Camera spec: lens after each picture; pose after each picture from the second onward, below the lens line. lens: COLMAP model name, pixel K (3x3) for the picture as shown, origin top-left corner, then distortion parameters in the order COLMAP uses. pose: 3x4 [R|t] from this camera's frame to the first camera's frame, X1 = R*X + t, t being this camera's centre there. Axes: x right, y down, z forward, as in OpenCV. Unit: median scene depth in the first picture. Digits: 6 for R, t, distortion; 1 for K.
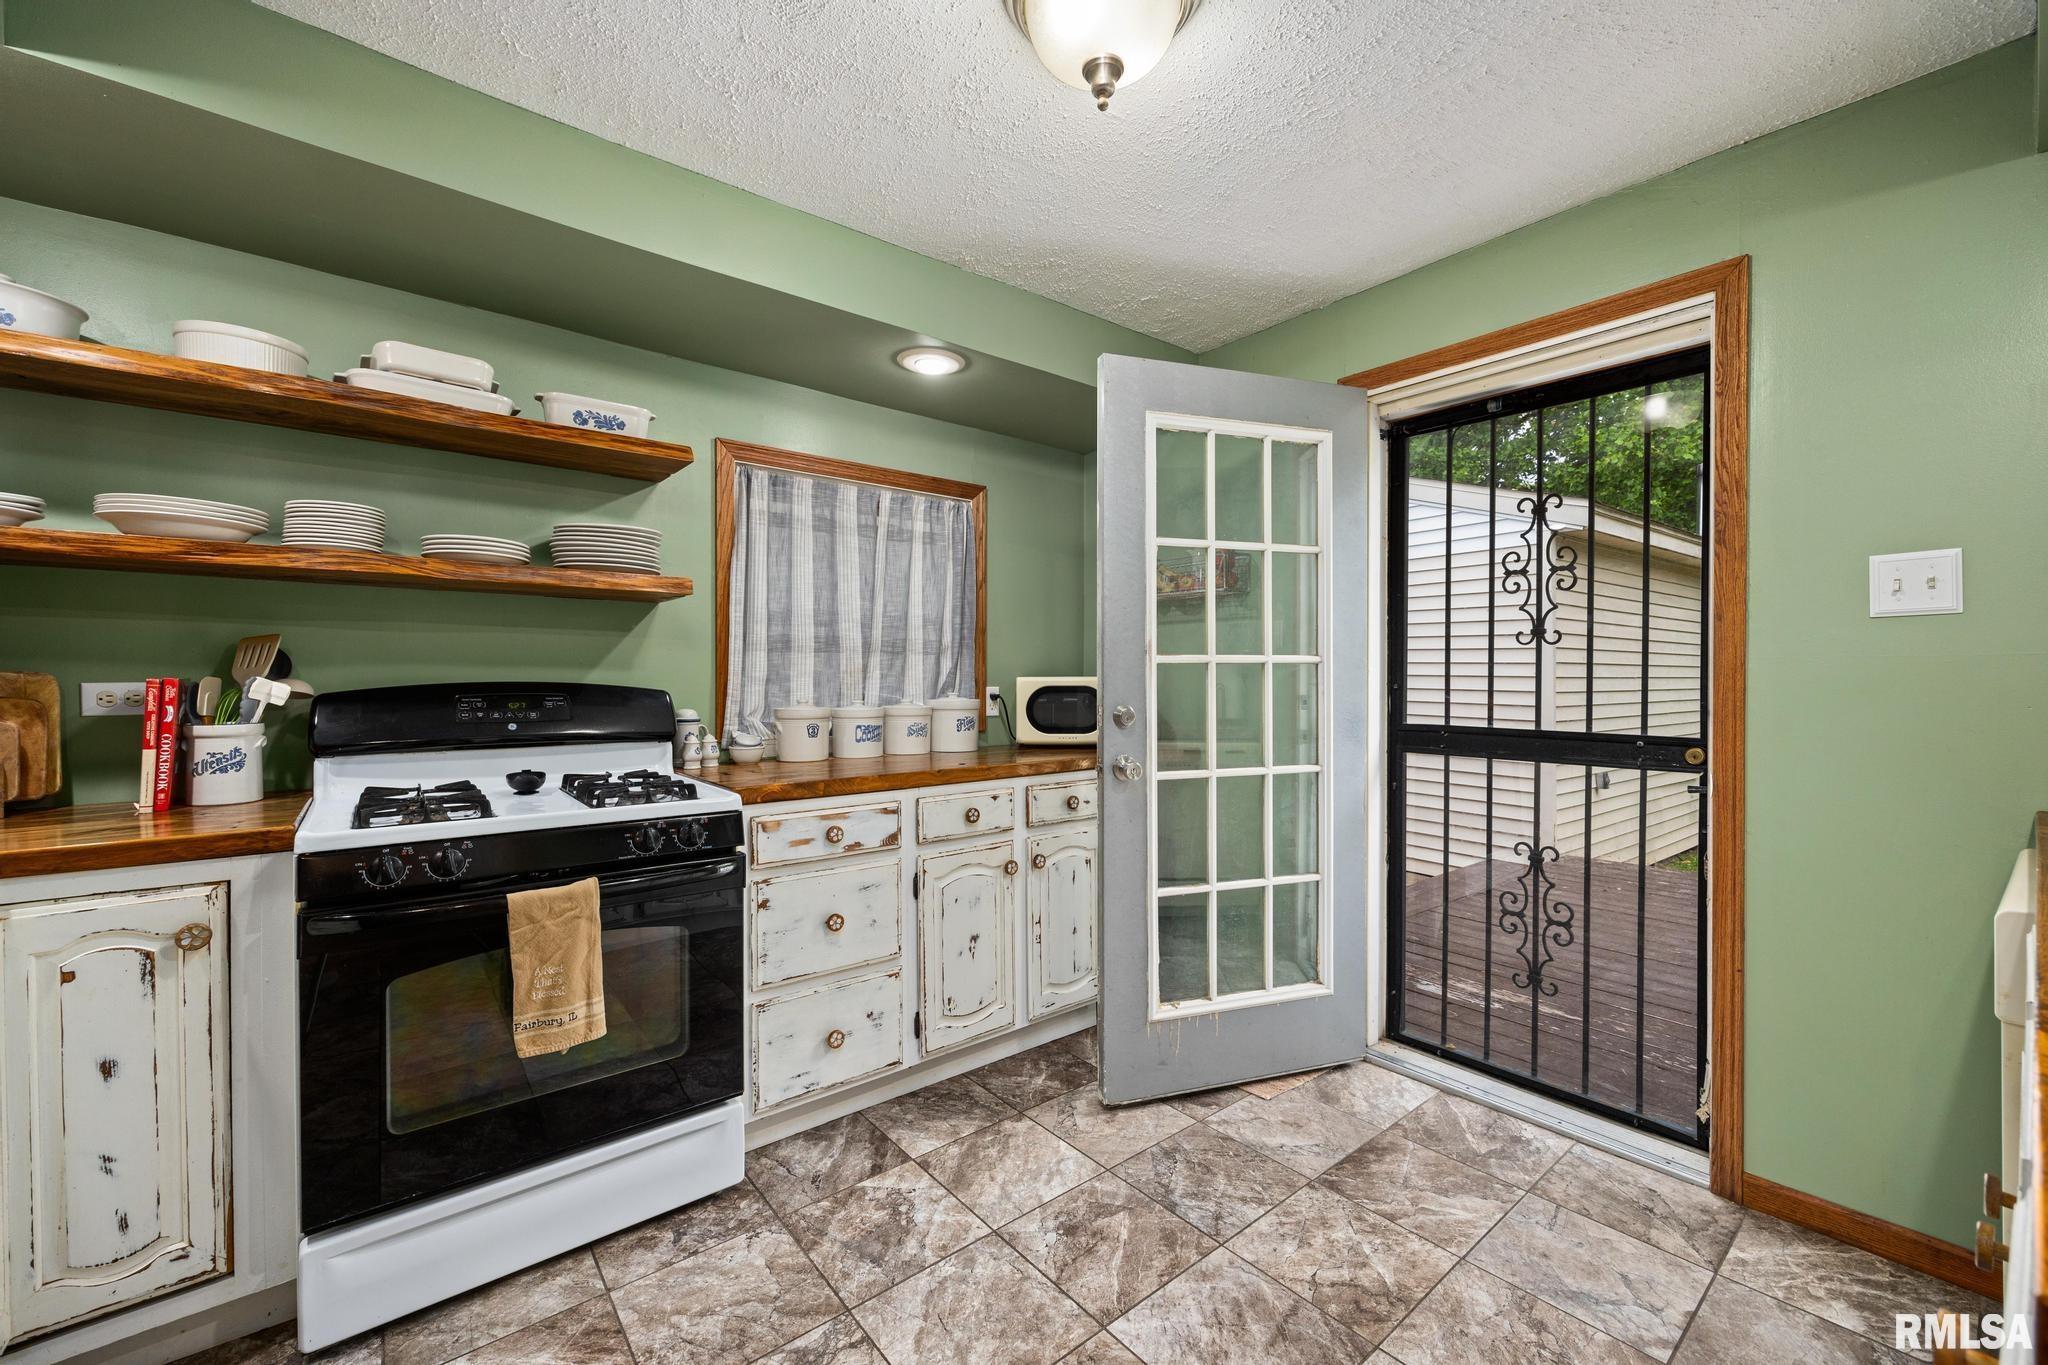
lens RADIAL K [[851.4, 0, 1041.6], [0, 851.4, 665.9], [0, 0, 1]] dist [0.004047, -0.000367]
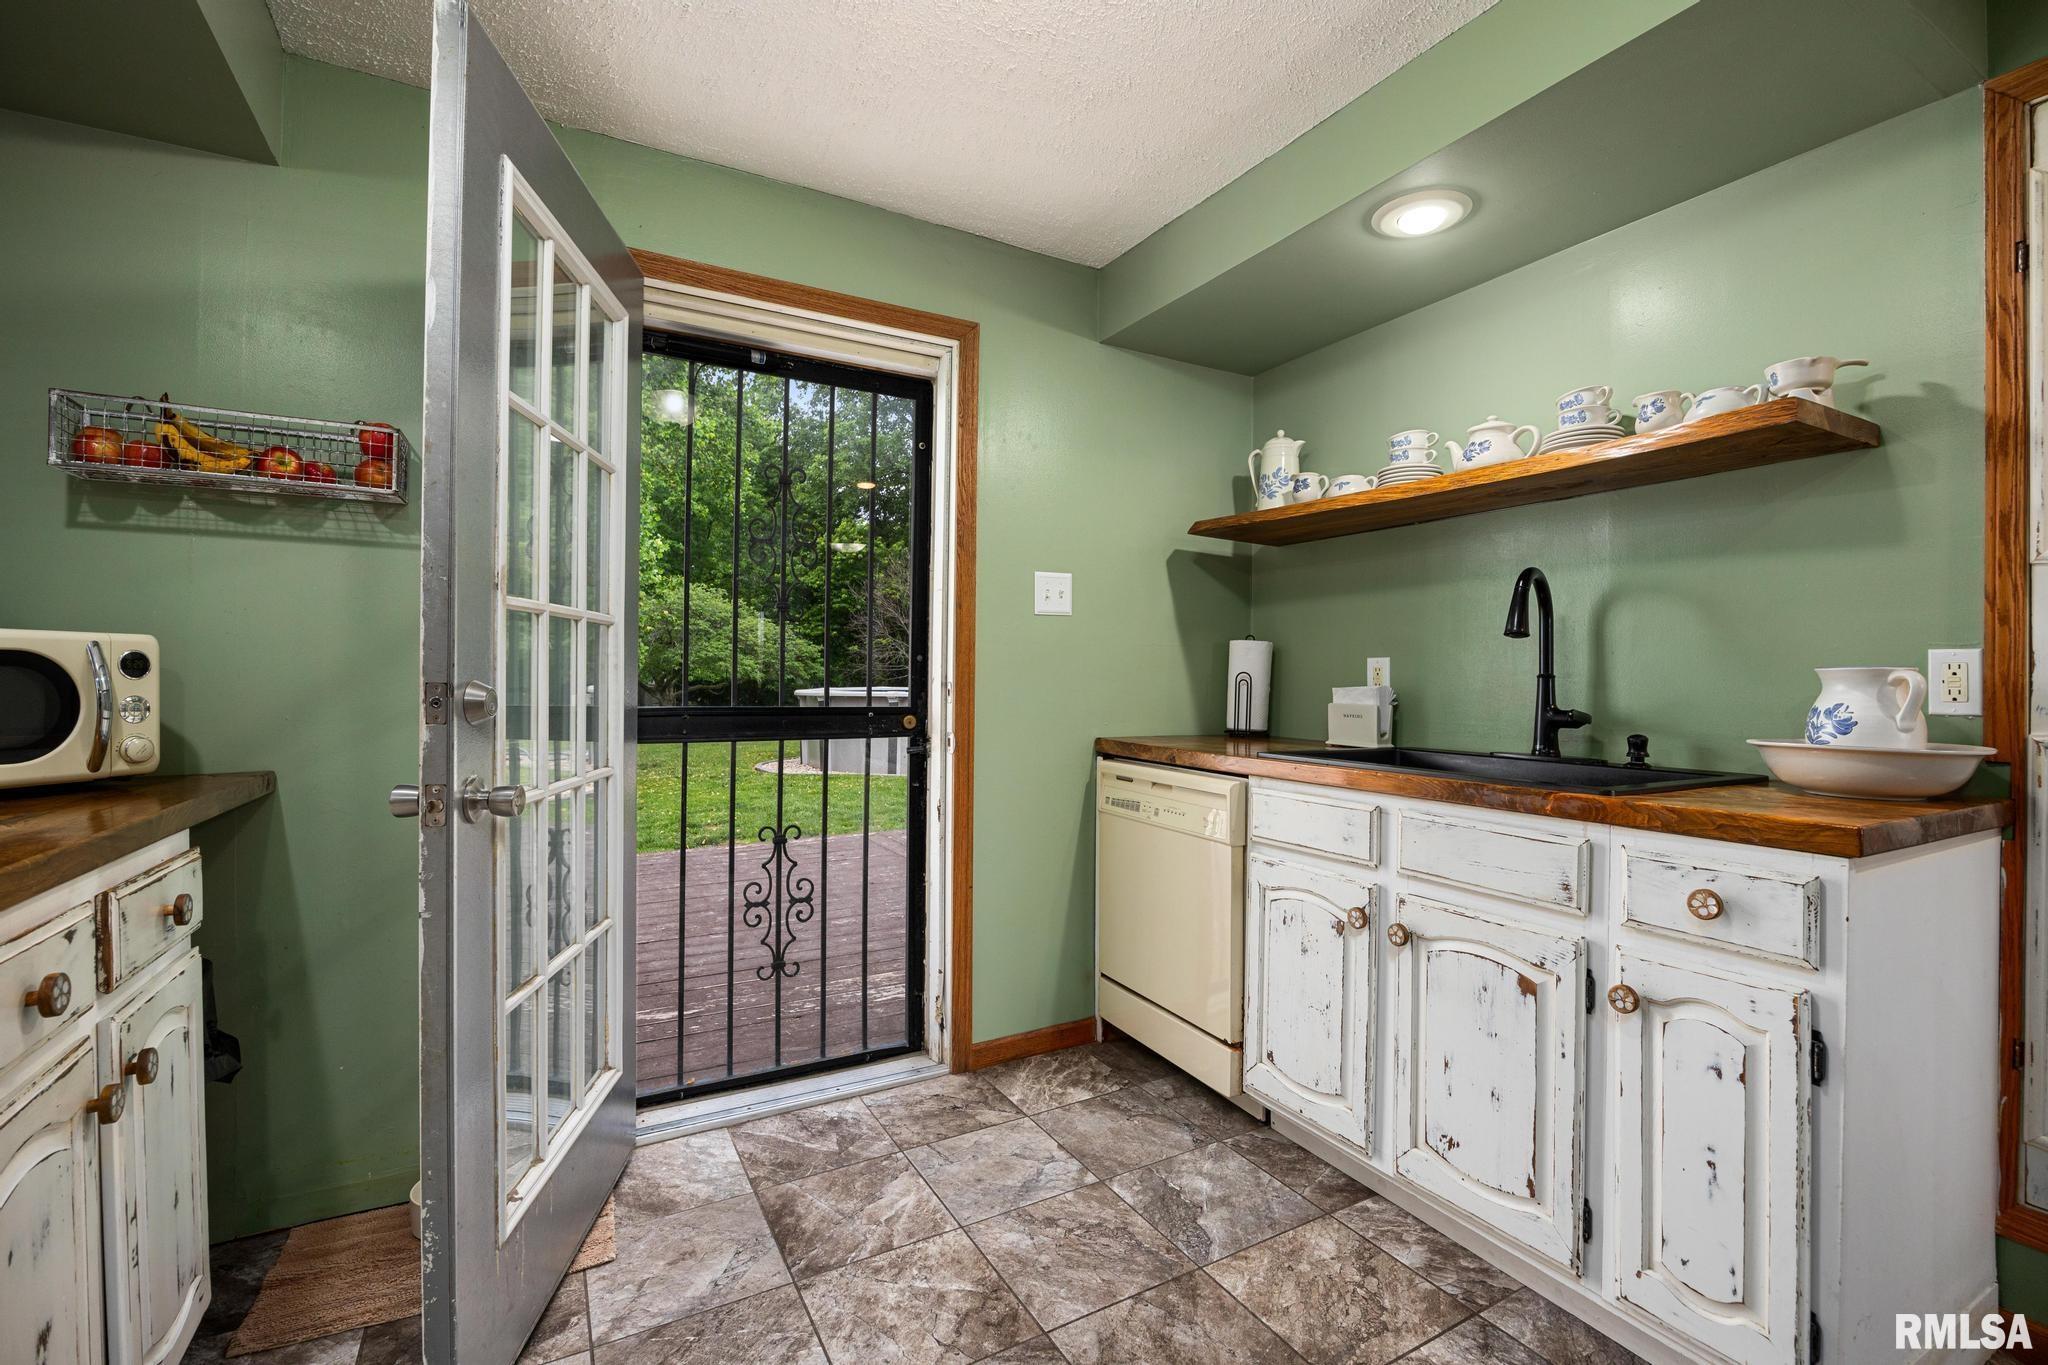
lens RADIAL K [[933.2, 0, 1029.0], [0, 933.2, 670.3], [0, 0, 1]] dist [-0.008293, 0.000870]
pose [[0.148736, 0.012375, 0.988799, -0.475915], [-0.017672, 0.999795, -0.009855, 0.043378], [-0.988719, -0.016008, 0.148924, 0.633947]]
